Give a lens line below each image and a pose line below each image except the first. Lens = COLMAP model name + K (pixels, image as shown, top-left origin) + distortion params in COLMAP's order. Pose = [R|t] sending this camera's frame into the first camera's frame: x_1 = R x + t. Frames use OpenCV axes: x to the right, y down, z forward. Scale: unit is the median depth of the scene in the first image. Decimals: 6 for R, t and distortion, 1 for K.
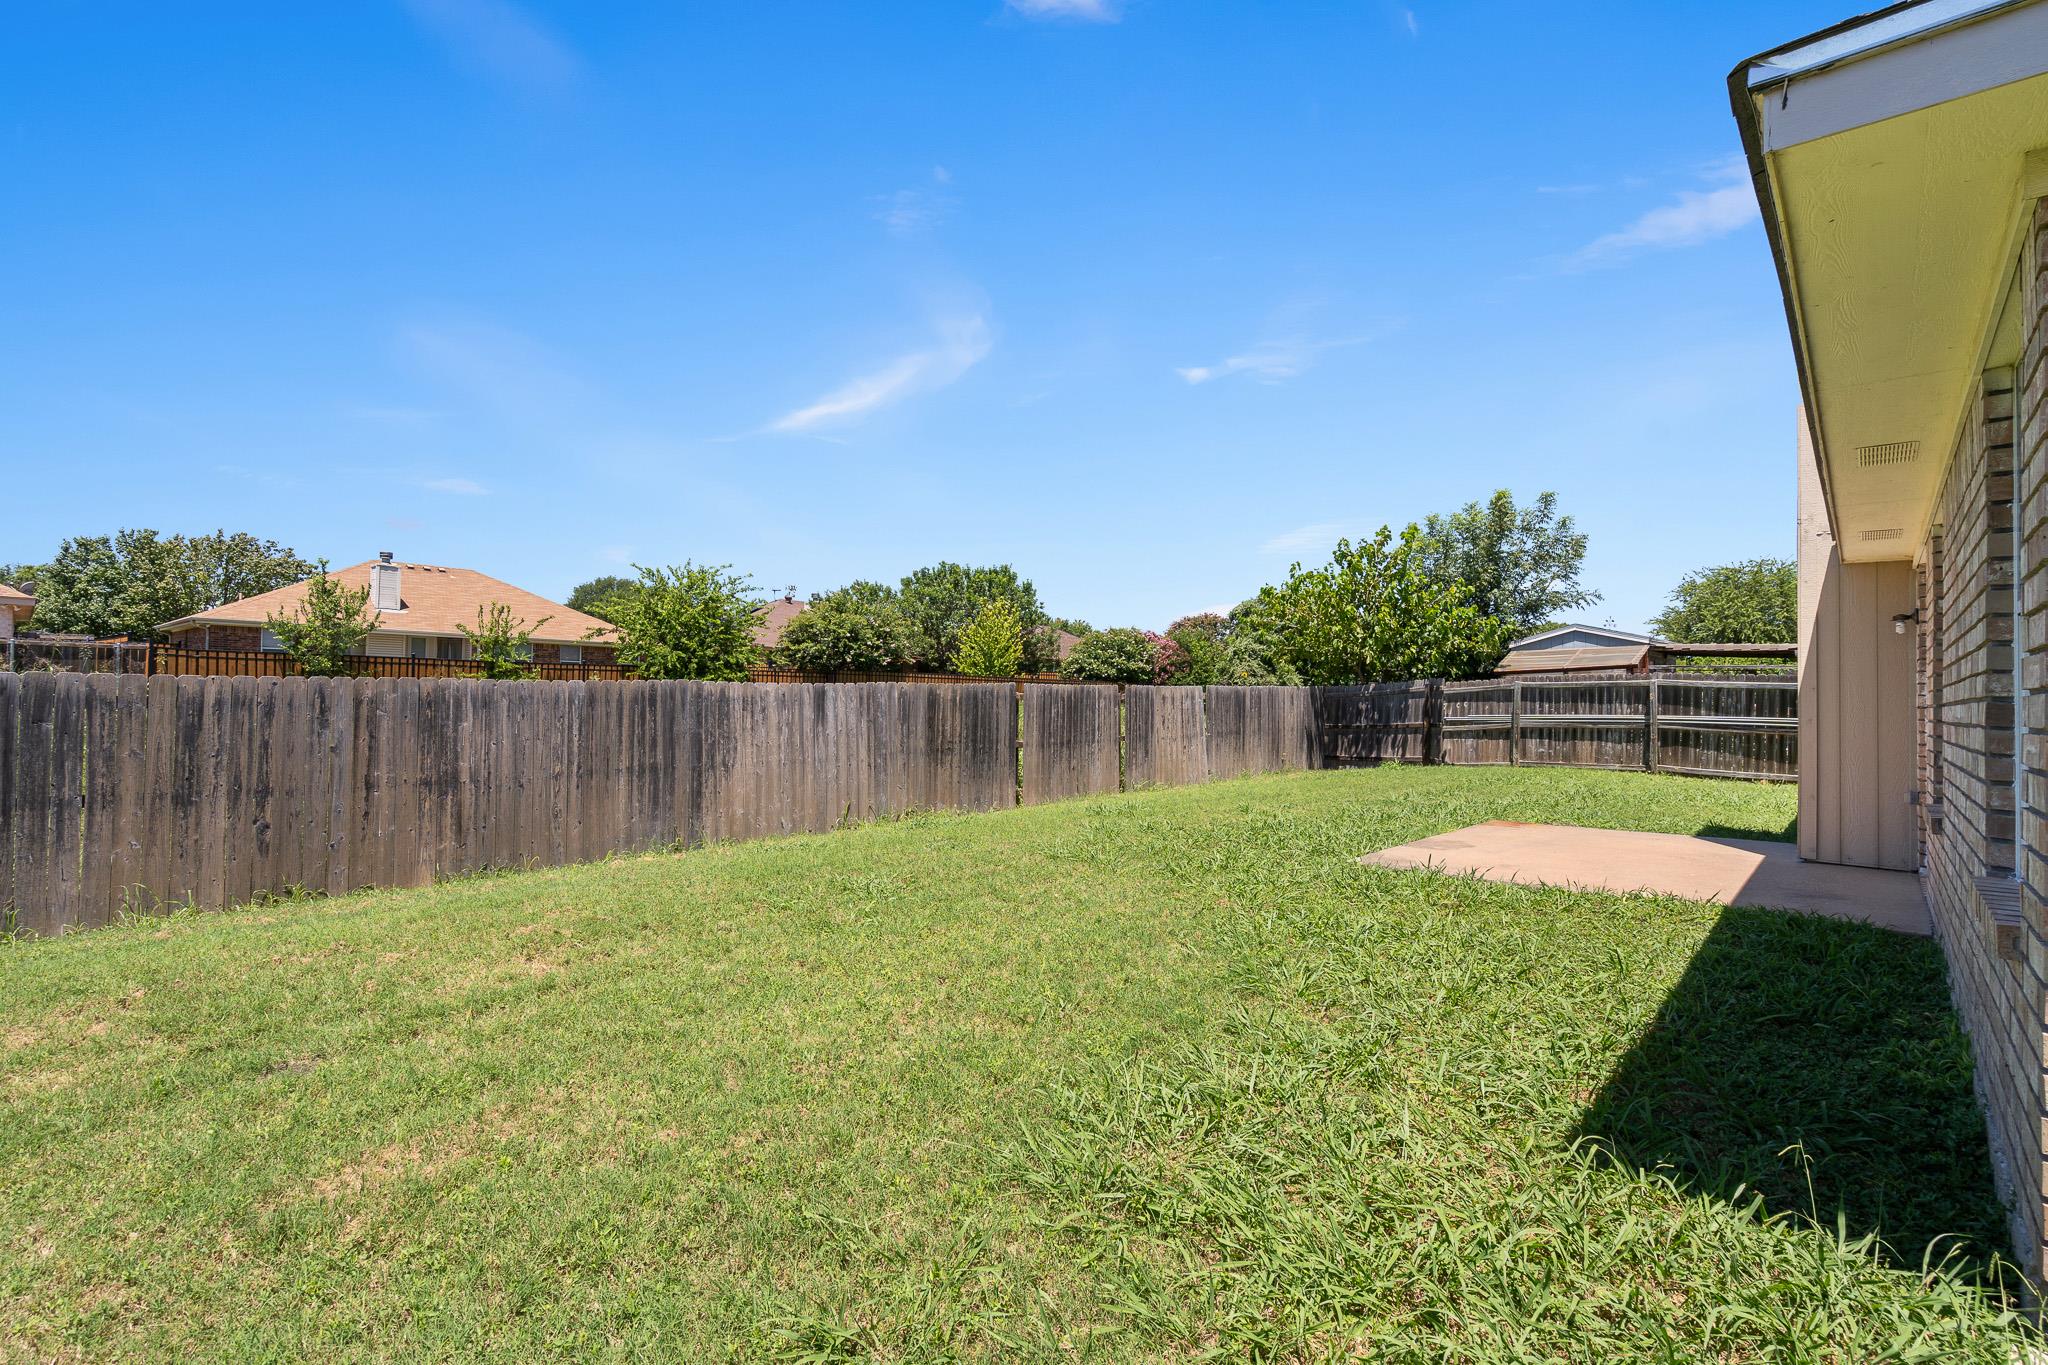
lens RADIAL K [[929.3, 0, 987.0], [0, 929.3, 678.3], [0, 0, 1]] dist [-0.004037, 0.000227]
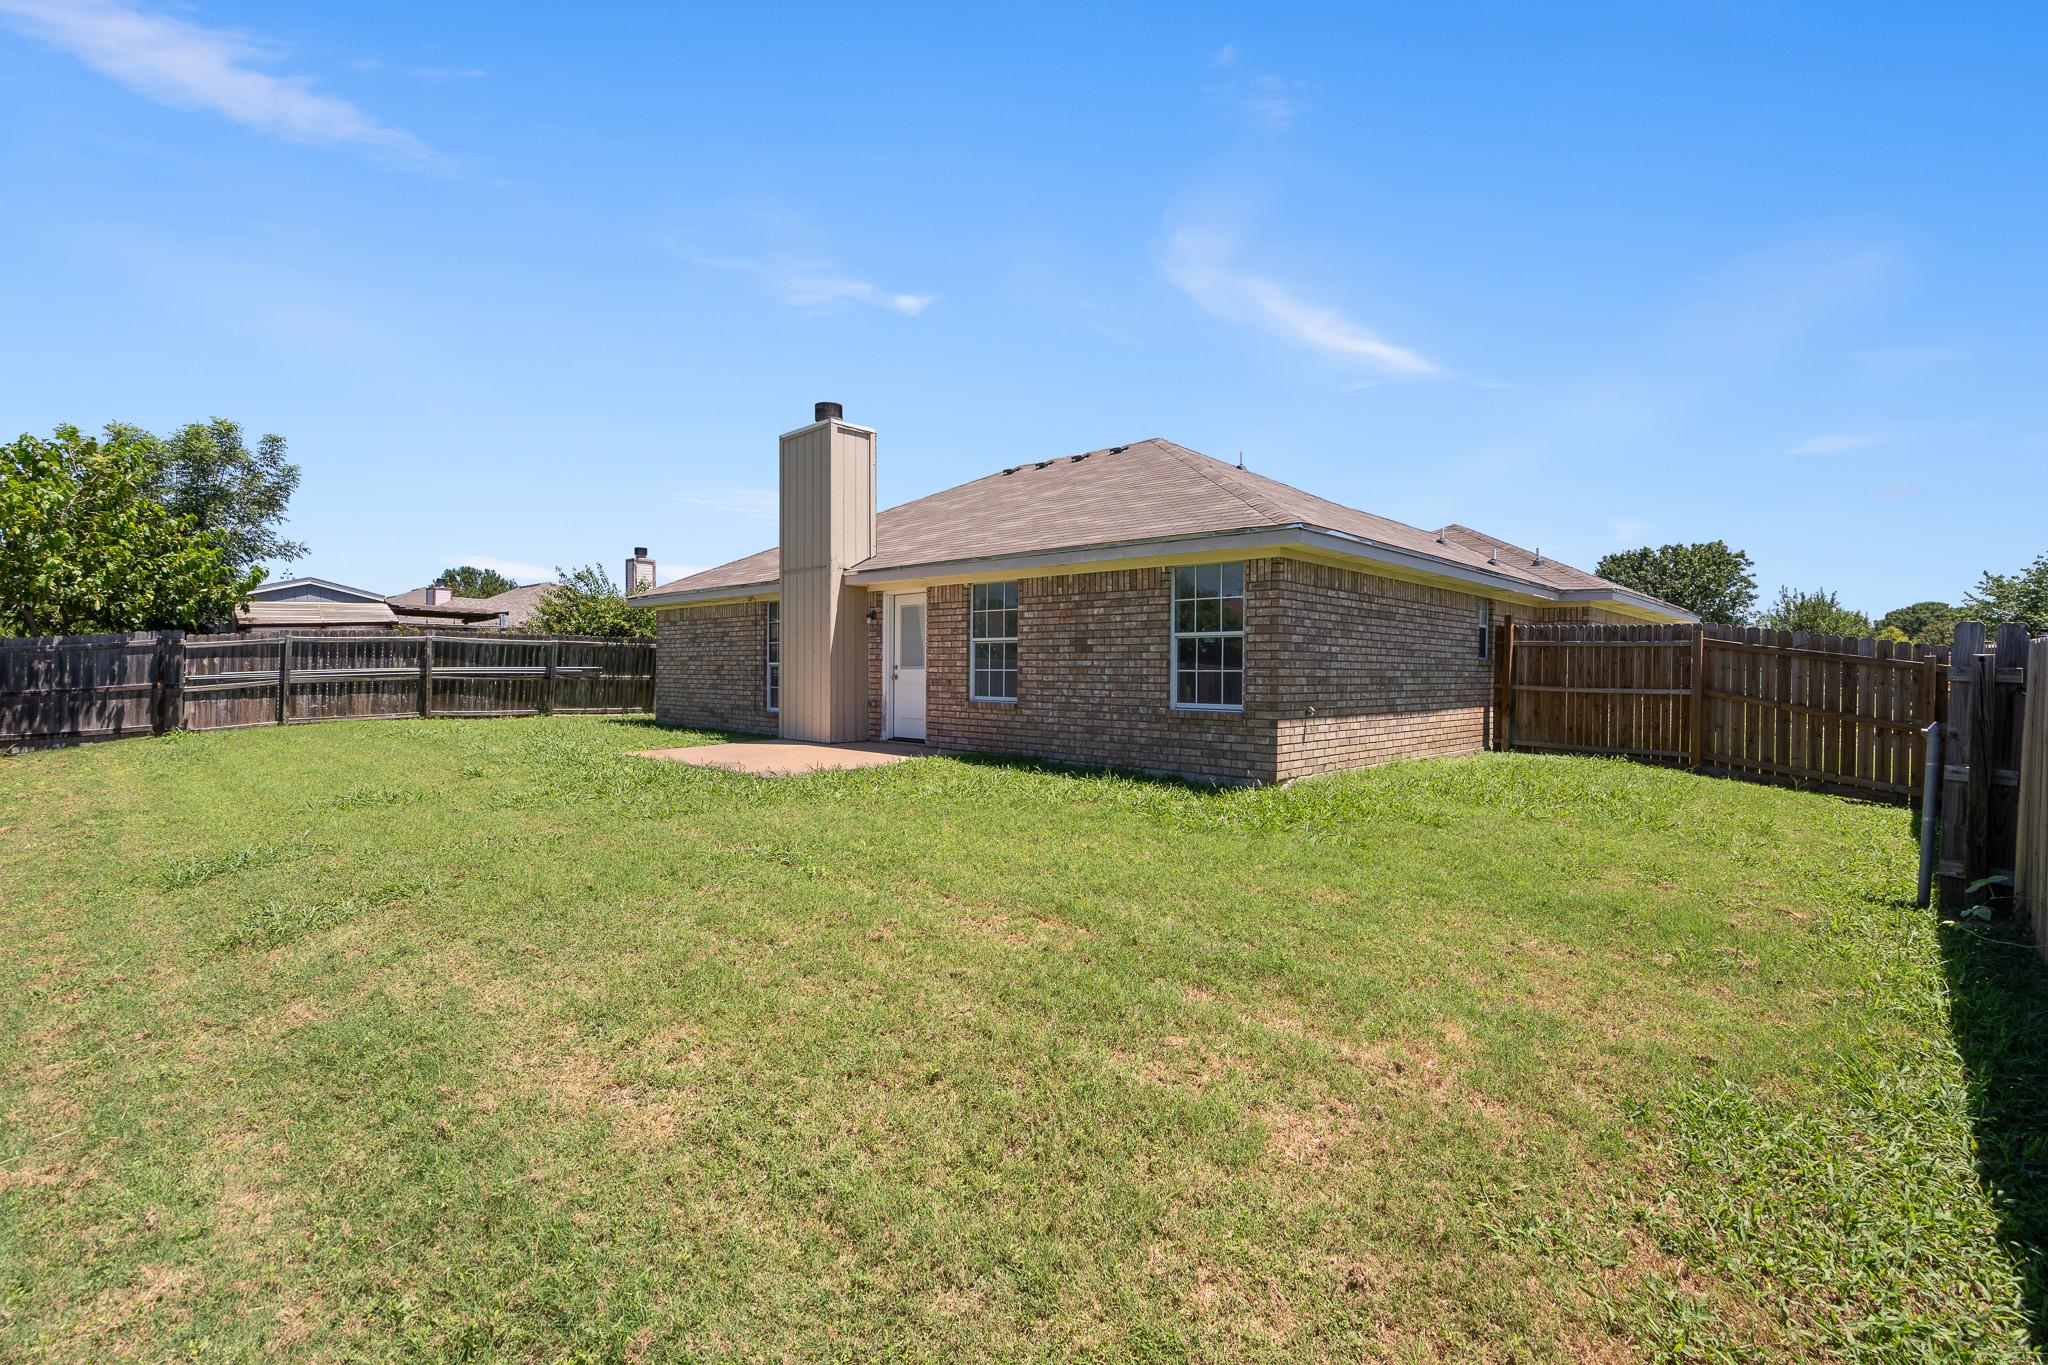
lens RADIAL K [[929.3, 0, 1017.2], [0, 929.3, 664.9], [0, 0, 1]] dist [-0.004037, 0.000227]
pose [[0.000919, -0.023158, 0.999731, -0.396846], [-0.021452, 0.999501, 0.023172, -0.004975], [-0.999769, -0.021468, 0.000422, 0.267668]]
